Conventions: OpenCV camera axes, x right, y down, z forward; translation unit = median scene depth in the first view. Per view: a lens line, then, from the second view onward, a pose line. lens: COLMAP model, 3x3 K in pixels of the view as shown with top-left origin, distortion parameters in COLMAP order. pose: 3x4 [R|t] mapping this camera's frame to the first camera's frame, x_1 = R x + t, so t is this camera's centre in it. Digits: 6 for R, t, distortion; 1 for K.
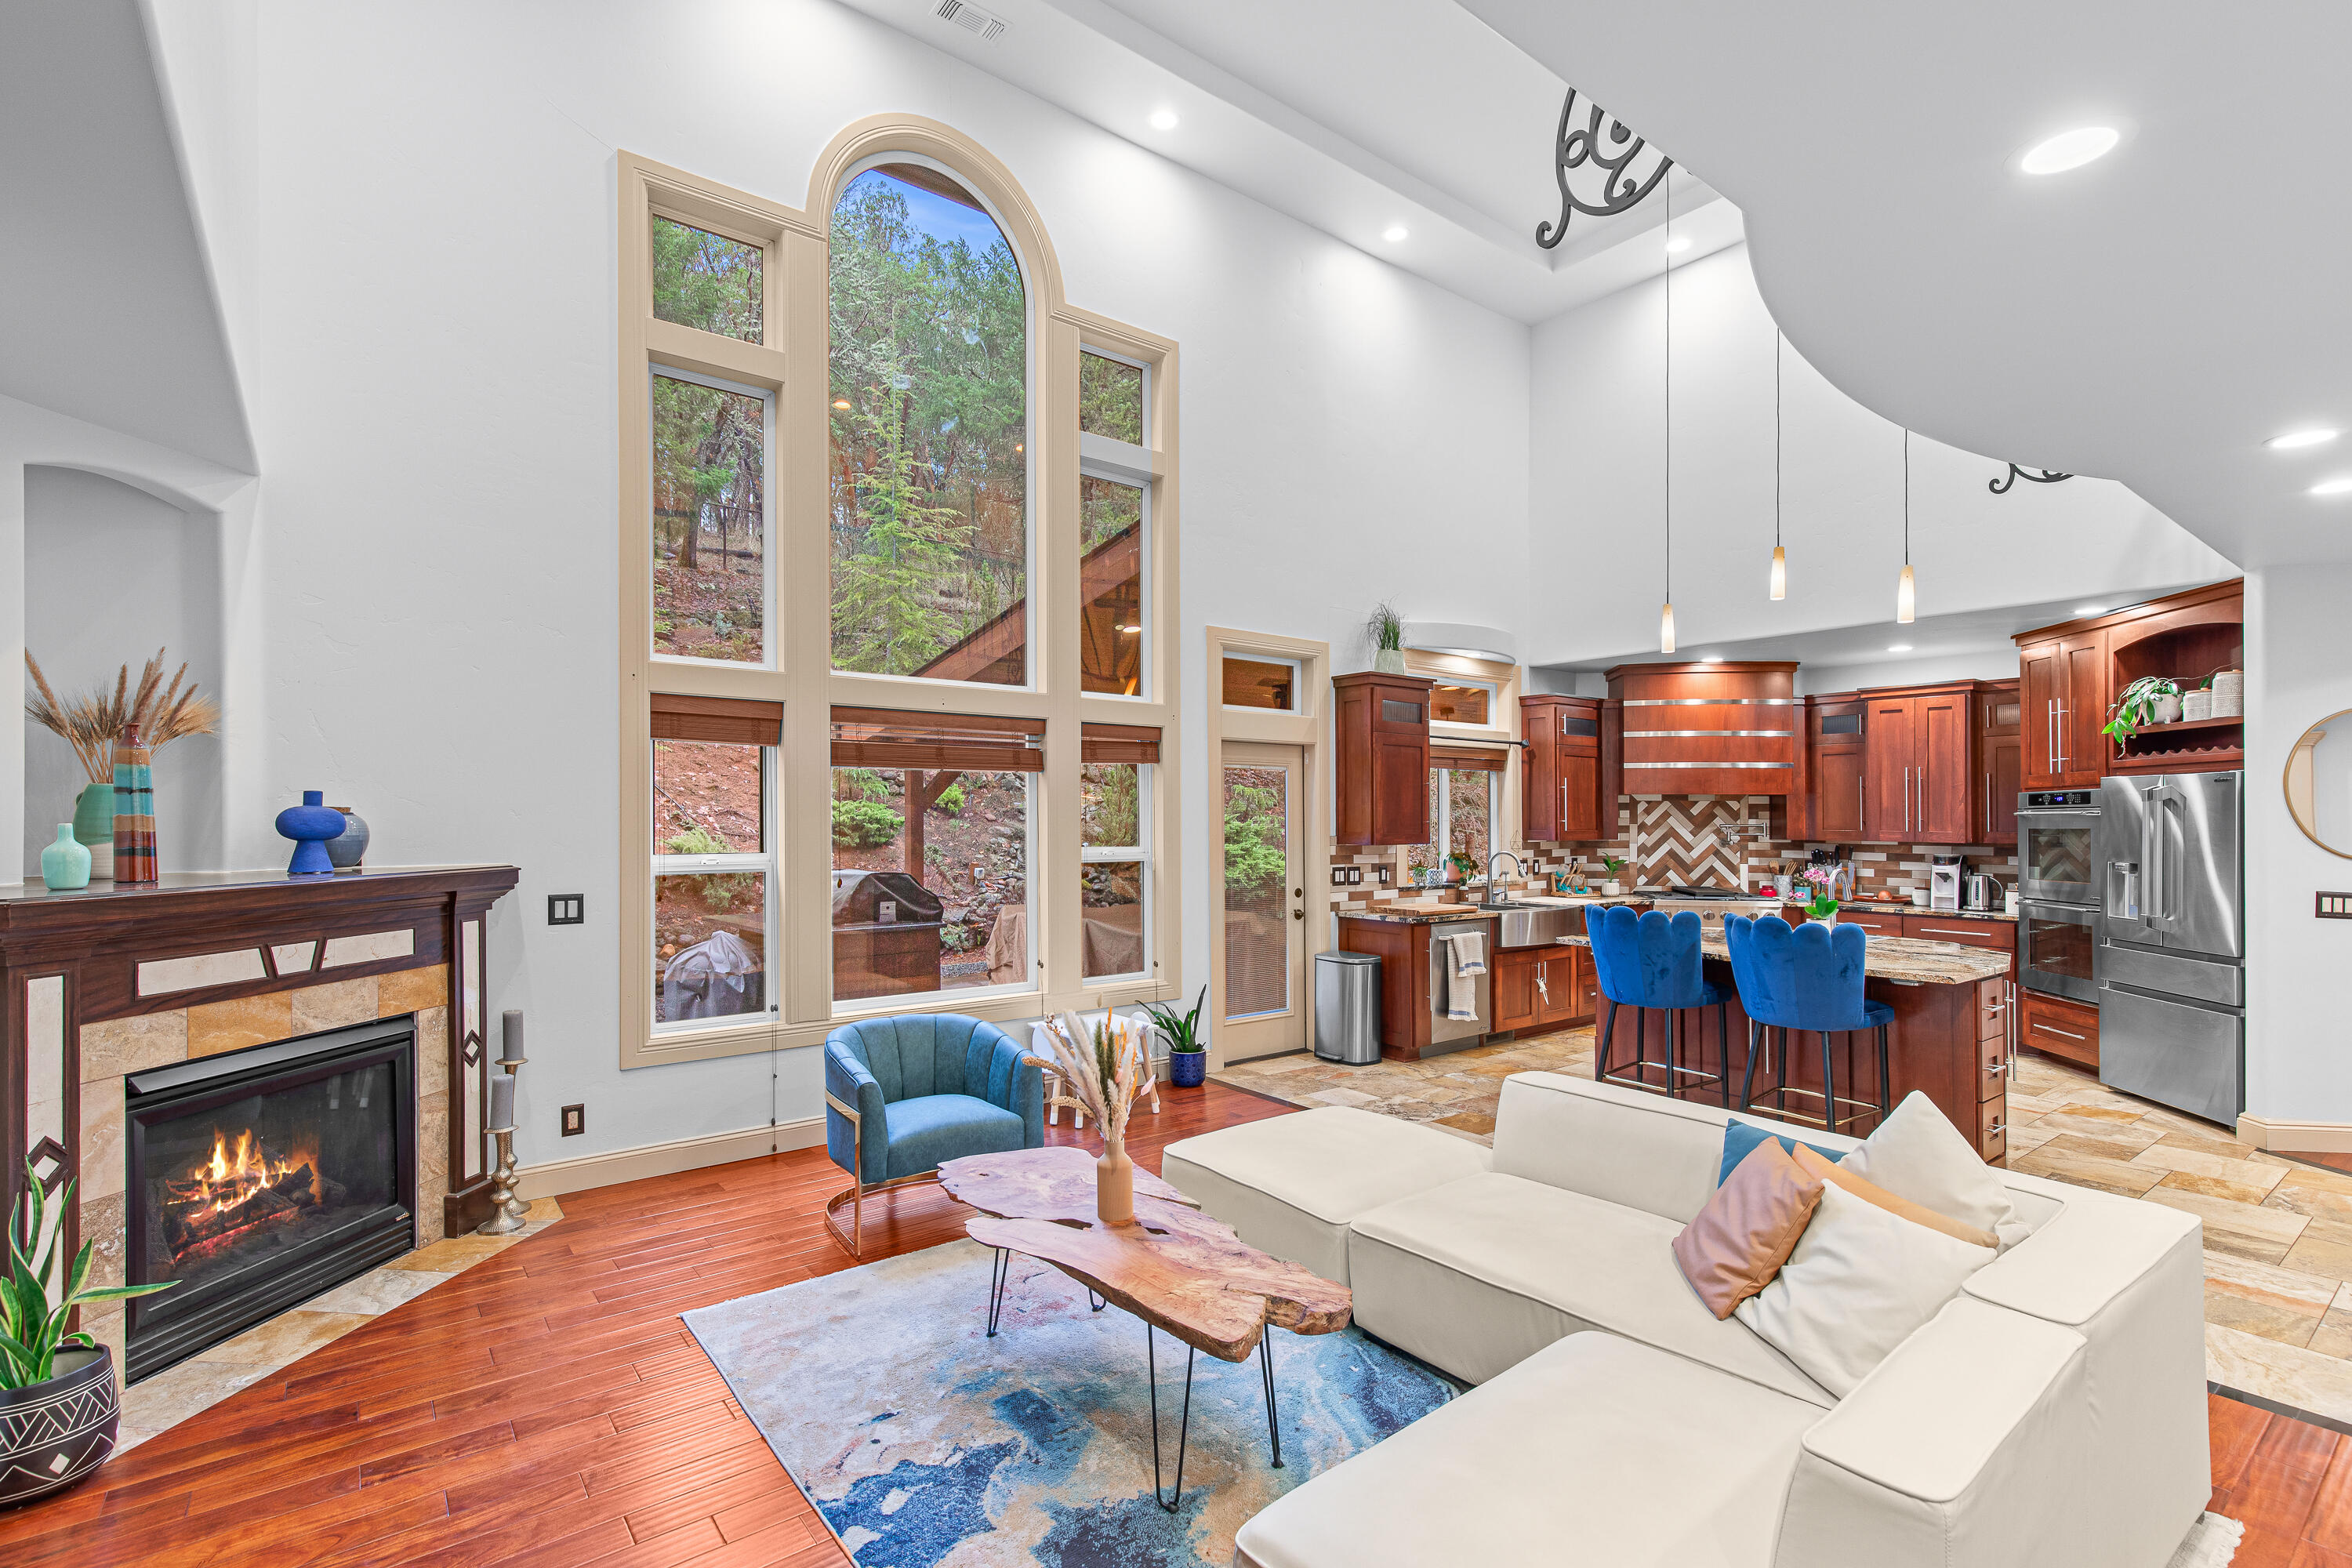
lens RADIAL K [[1069.5, 0, 1201.6], [0, 1069.5, 830.7], [0, 0, 1]] dist [0.013203, -0.002028]
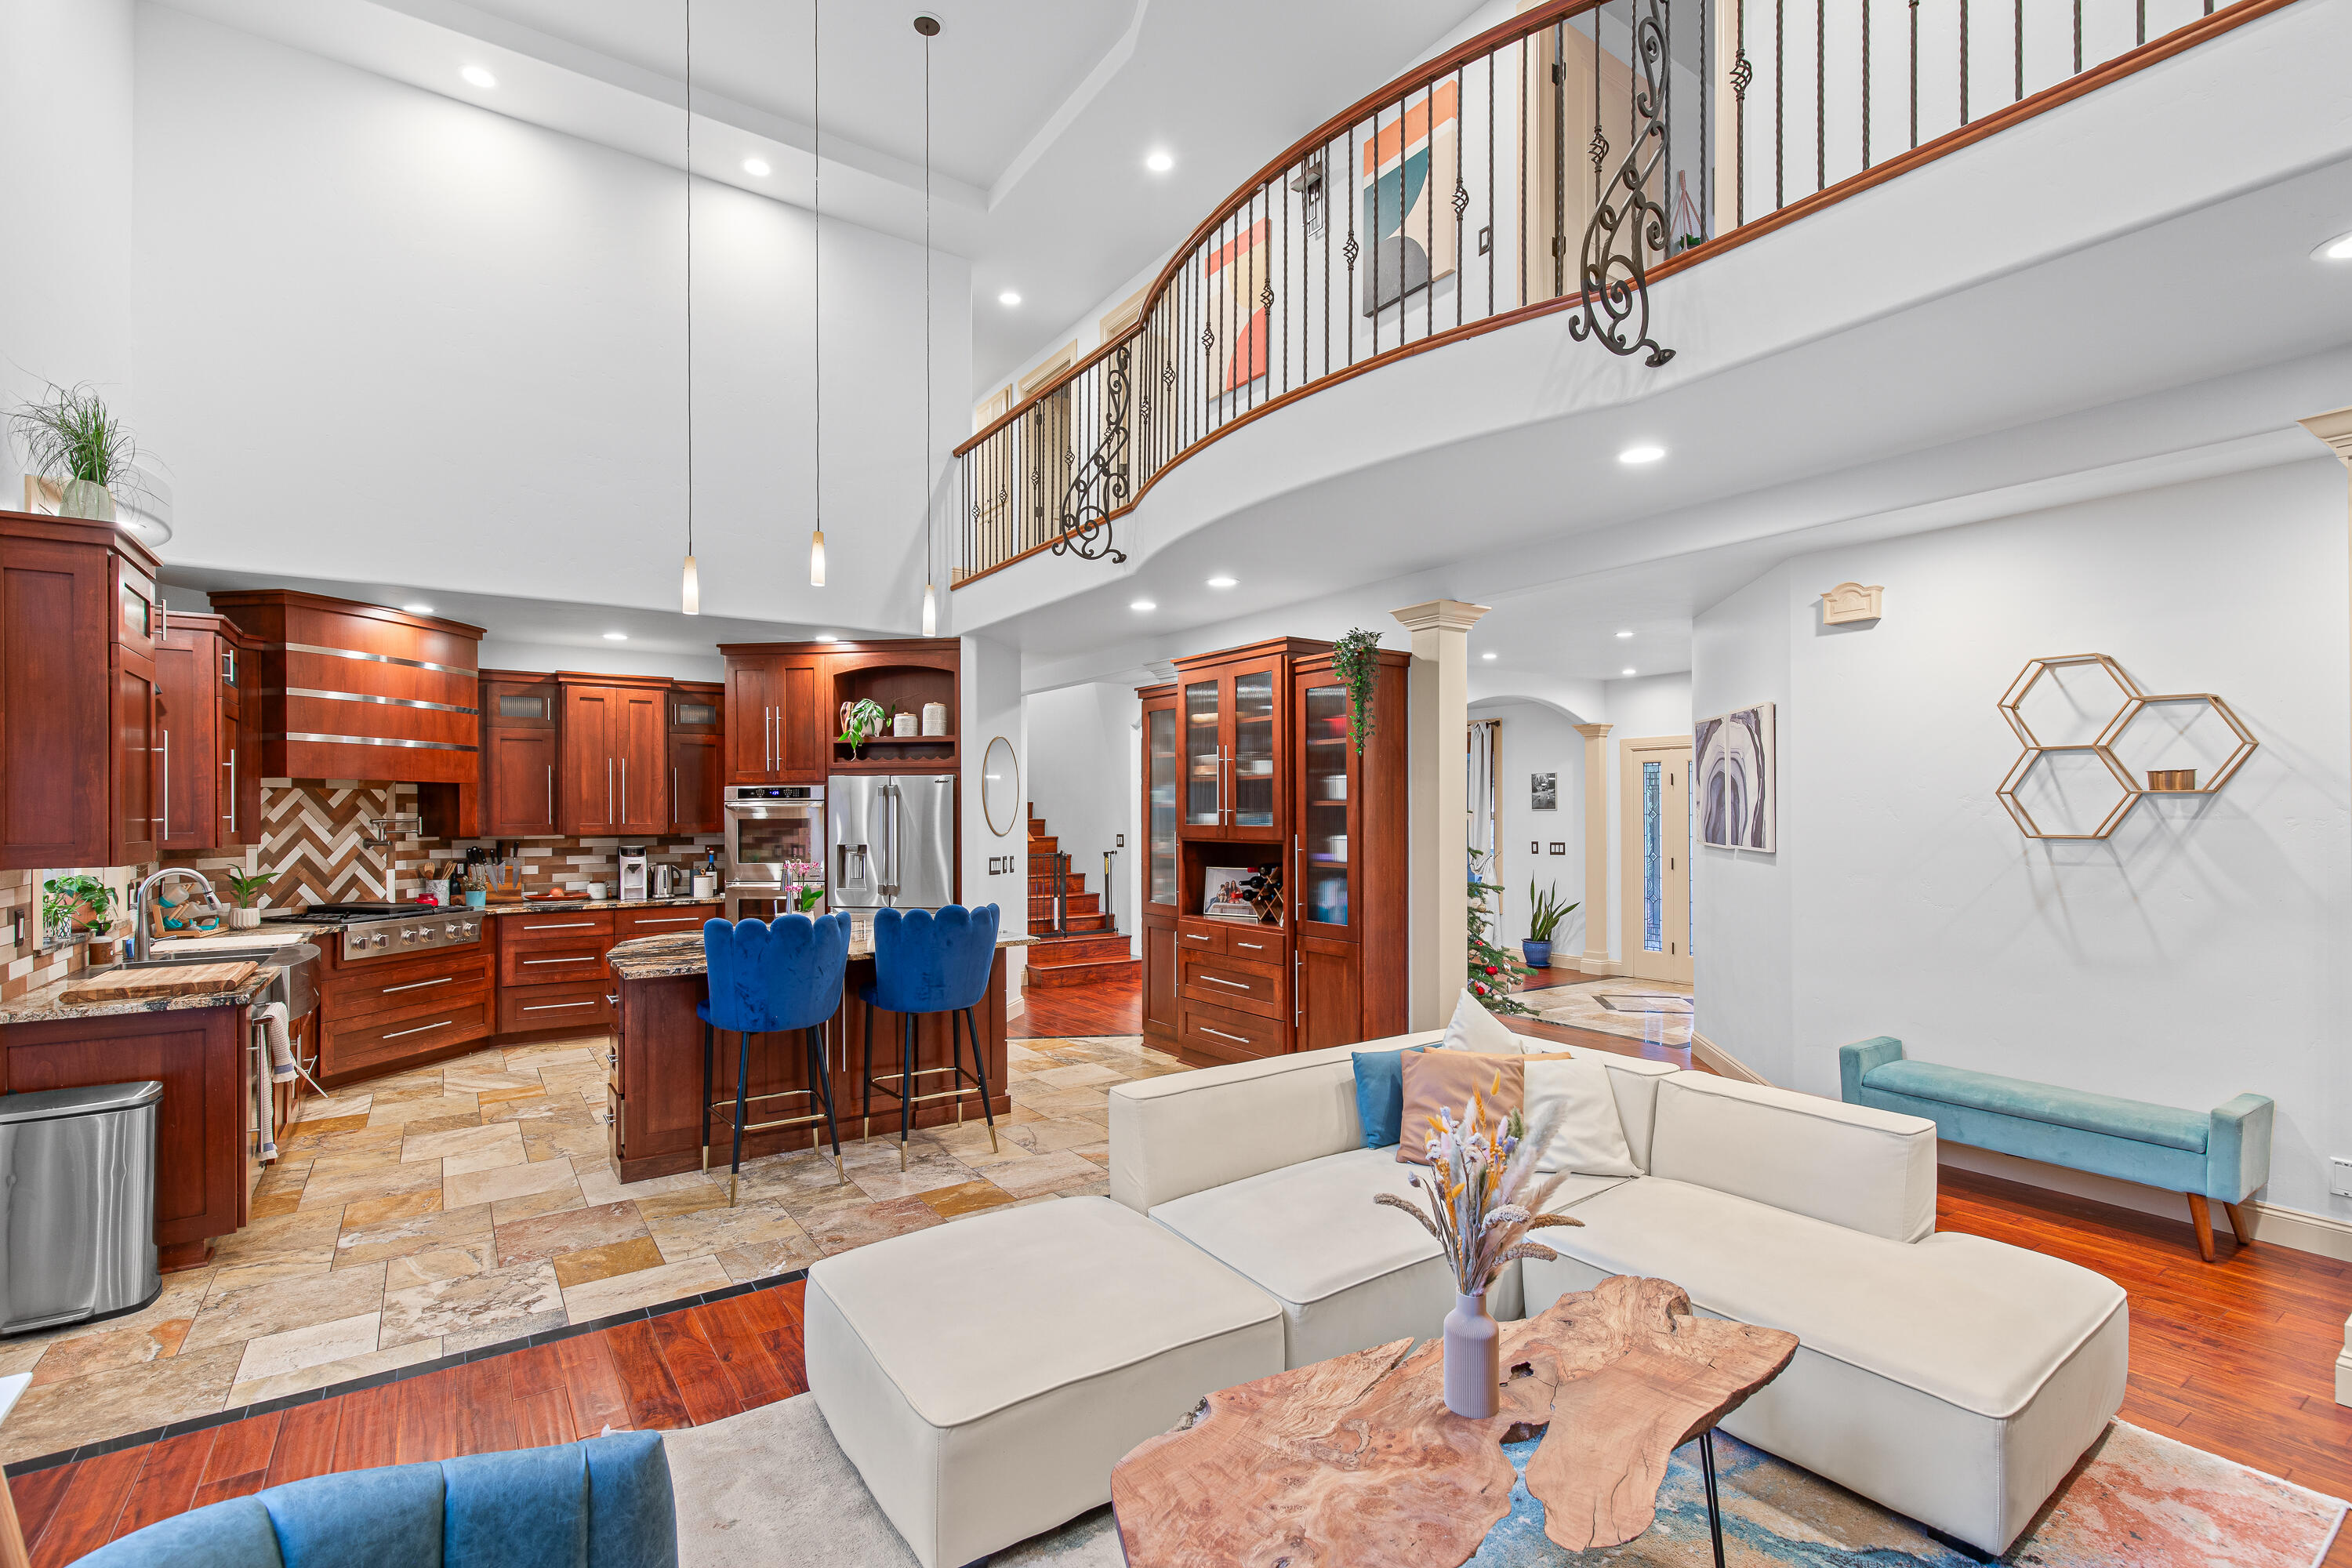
lens RADIAL K [[1069.5, 0, 1176.6], [0, 1069.5, 815.0], [0, 0, 1]] dist [0.013203, -0.002028]
pose [[0.075871, -0.007978, 0.997086, -0.300485], [0.016247, 0.999845, 0.006764, -0.006183], [-0.996985, 0.015686, 0.075988, 0.445811]]
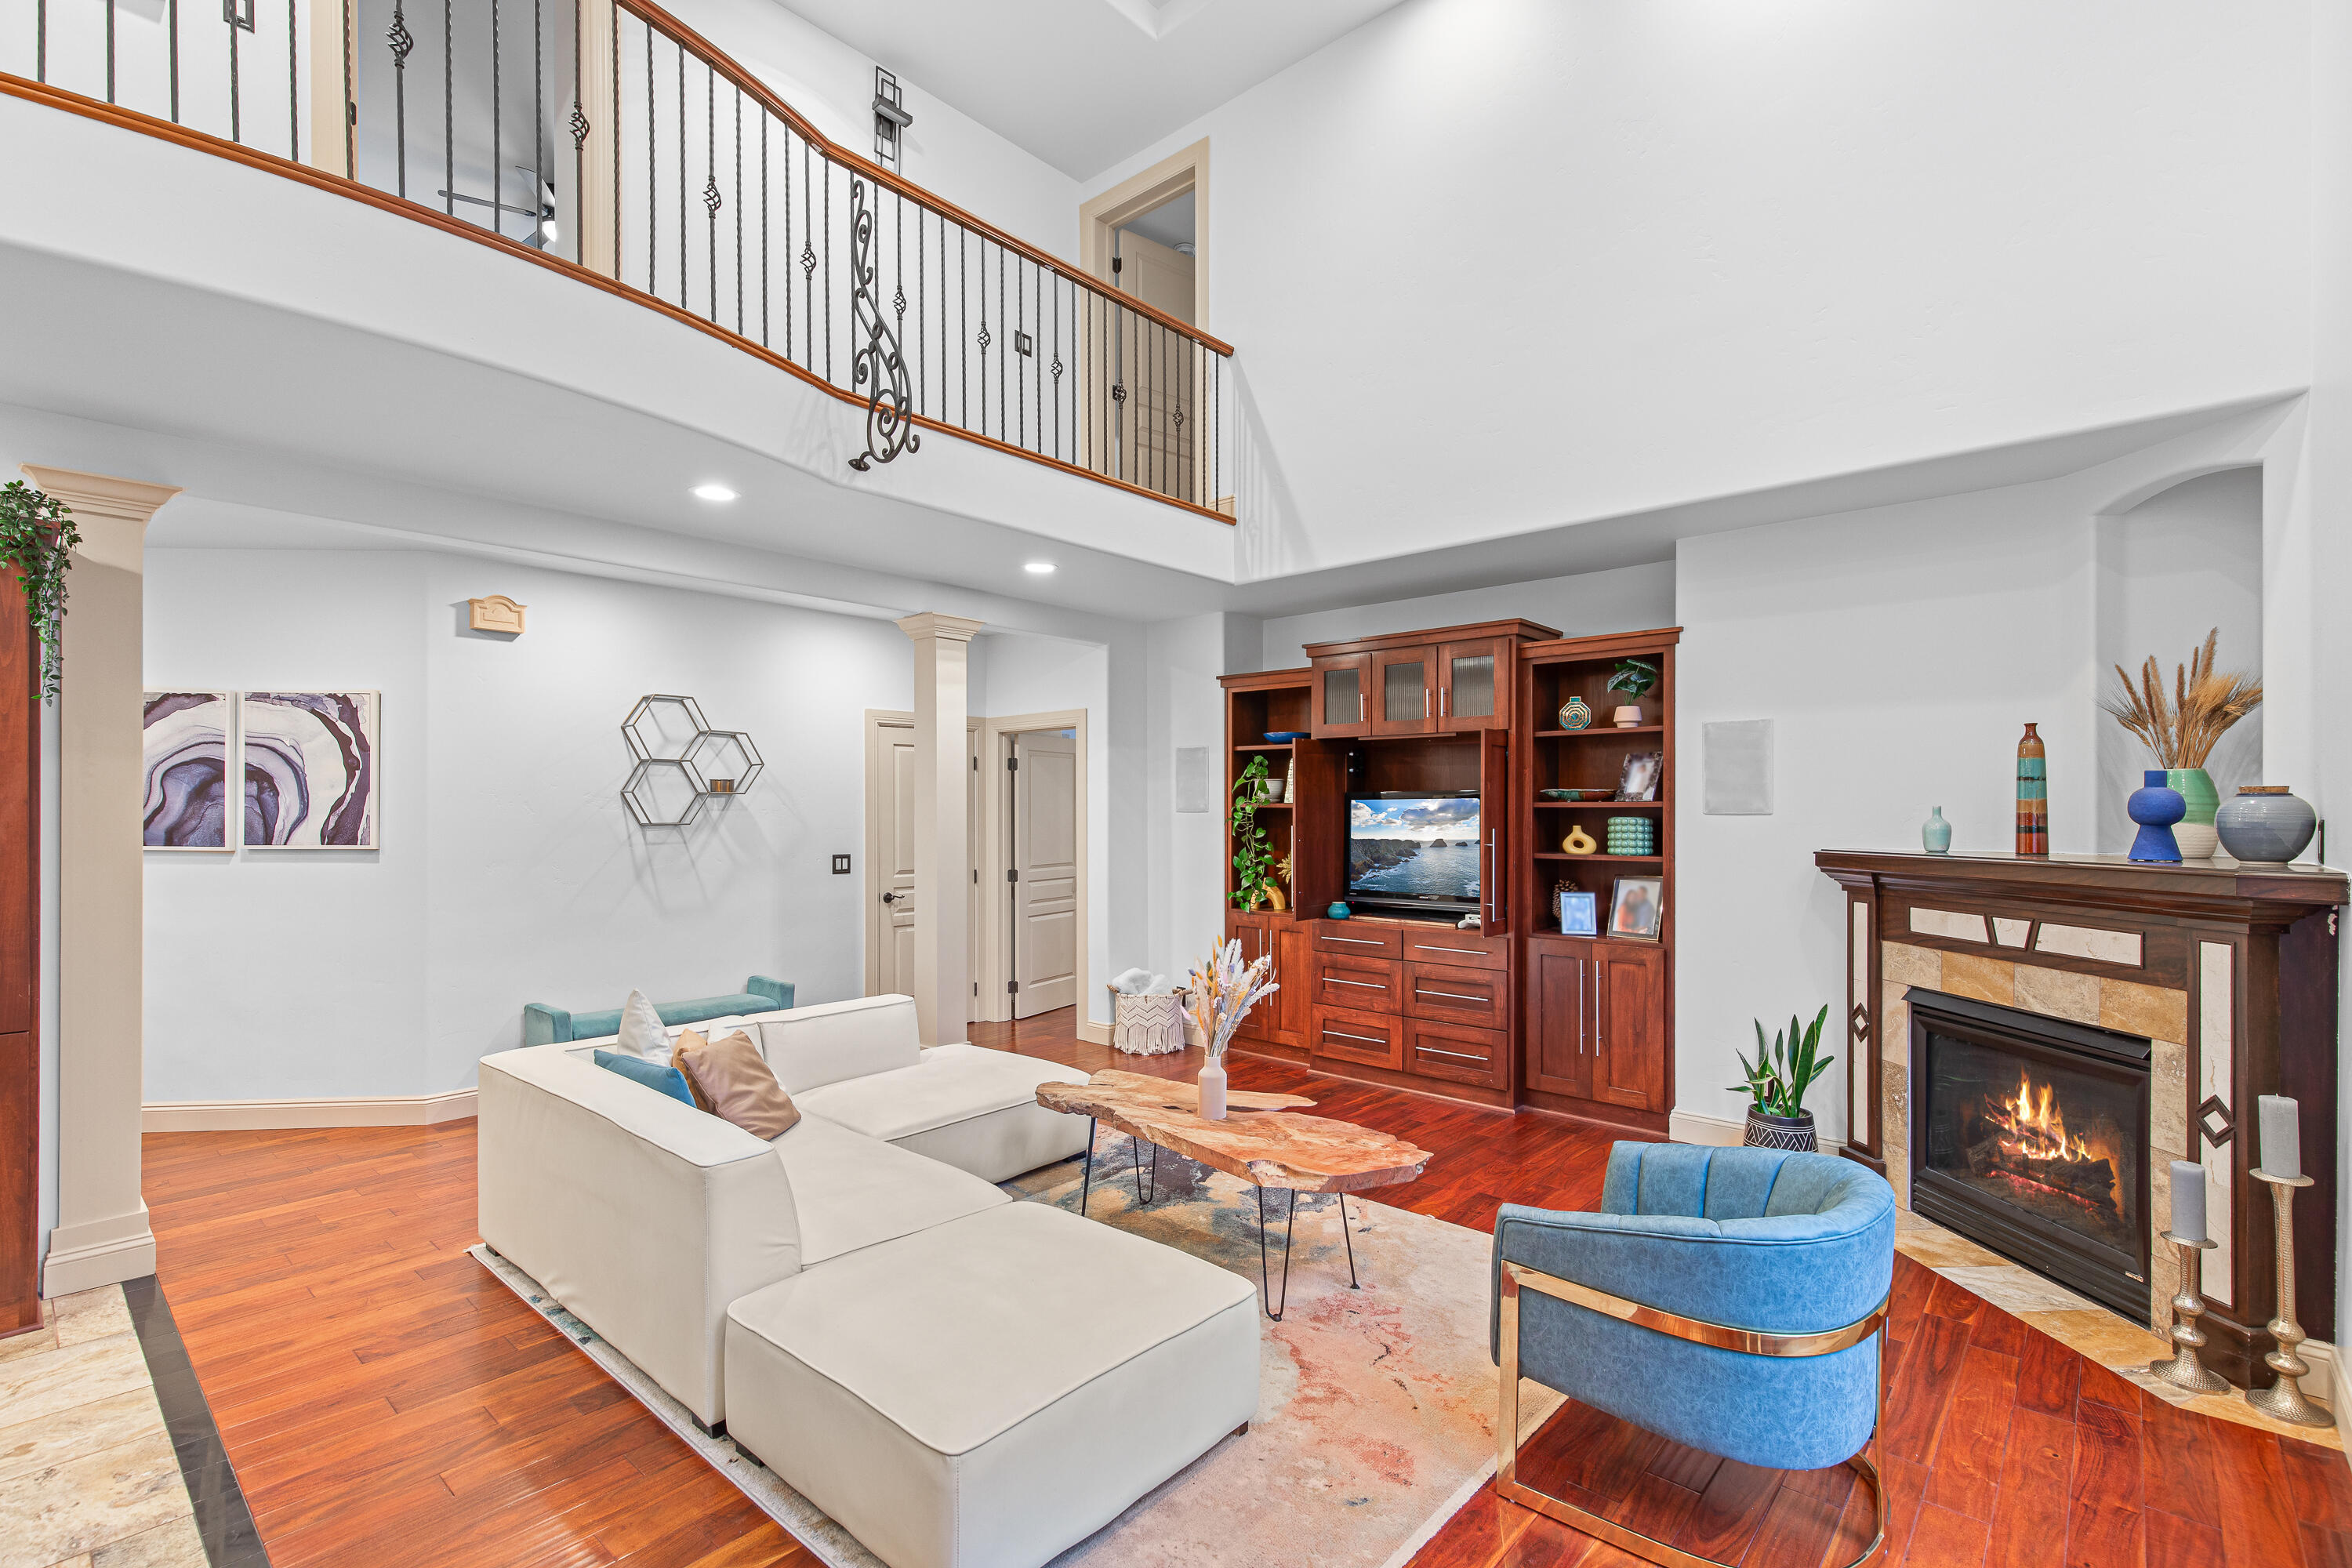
lens RADIAL K [[1069.5, 0, 1191.8], [0, 1069.5, 807.2], [0, 0, 1]] dist [0.013203, -0.002028]
pose [[-0.982814, -0.003060, -0.184571, 0.069493], [-0.005051, 0.999934, 0.010316, -0.005803], [0.184527, 0.011071, -0.982765, 0.879062]]
